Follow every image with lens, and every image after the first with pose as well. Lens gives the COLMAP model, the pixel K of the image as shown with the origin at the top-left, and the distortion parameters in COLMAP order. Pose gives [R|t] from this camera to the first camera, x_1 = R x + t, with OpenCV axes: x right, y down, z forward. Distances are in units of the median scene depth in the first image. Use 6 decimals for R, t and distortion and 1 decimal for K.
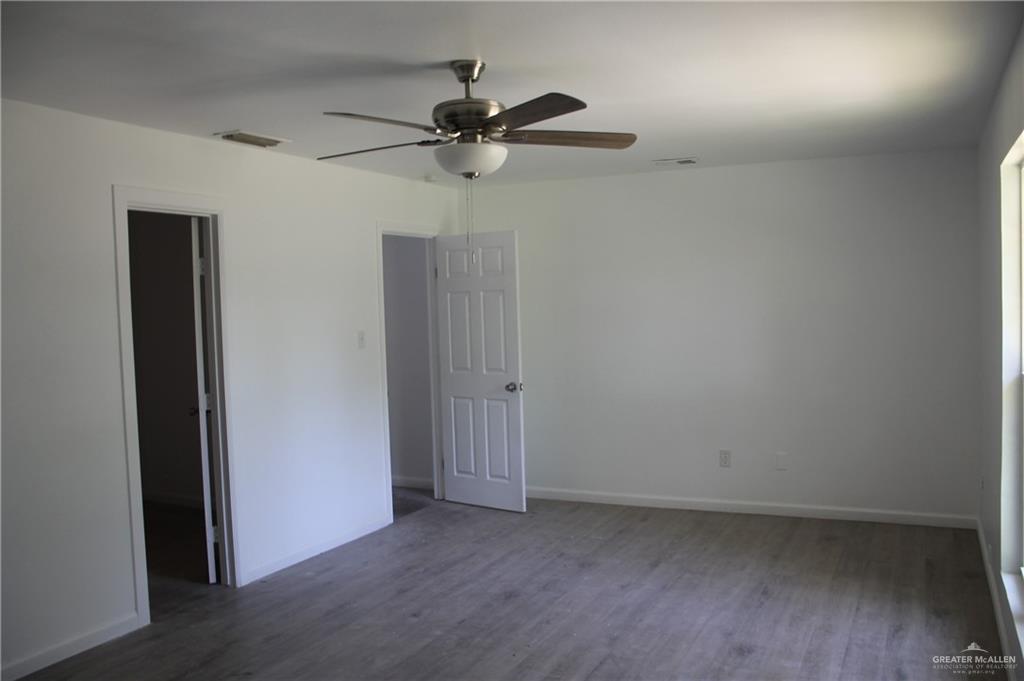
lens RADIAL K [[875.2, 0, 512.0], [0, 875.2, 340.5], [0, 0, 1]] dist [-0.170604, 0.172897]
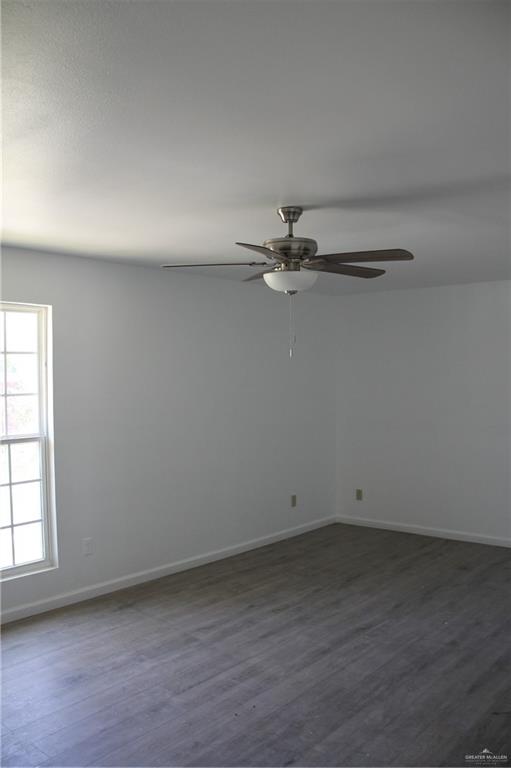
lens RADIAL K [[656.4, 0, 255.5], [0, 656.4, 384.0], [0, 0, 1]] dist [-0.170604, 0.172897]
pose [[-0.966791, 0.029862, 0.253819, -0.213154], [0.042701, 0.998064, 0.045224, -0.083098], [-0.251977, 0.054560, -0.966194, 1.724281]]
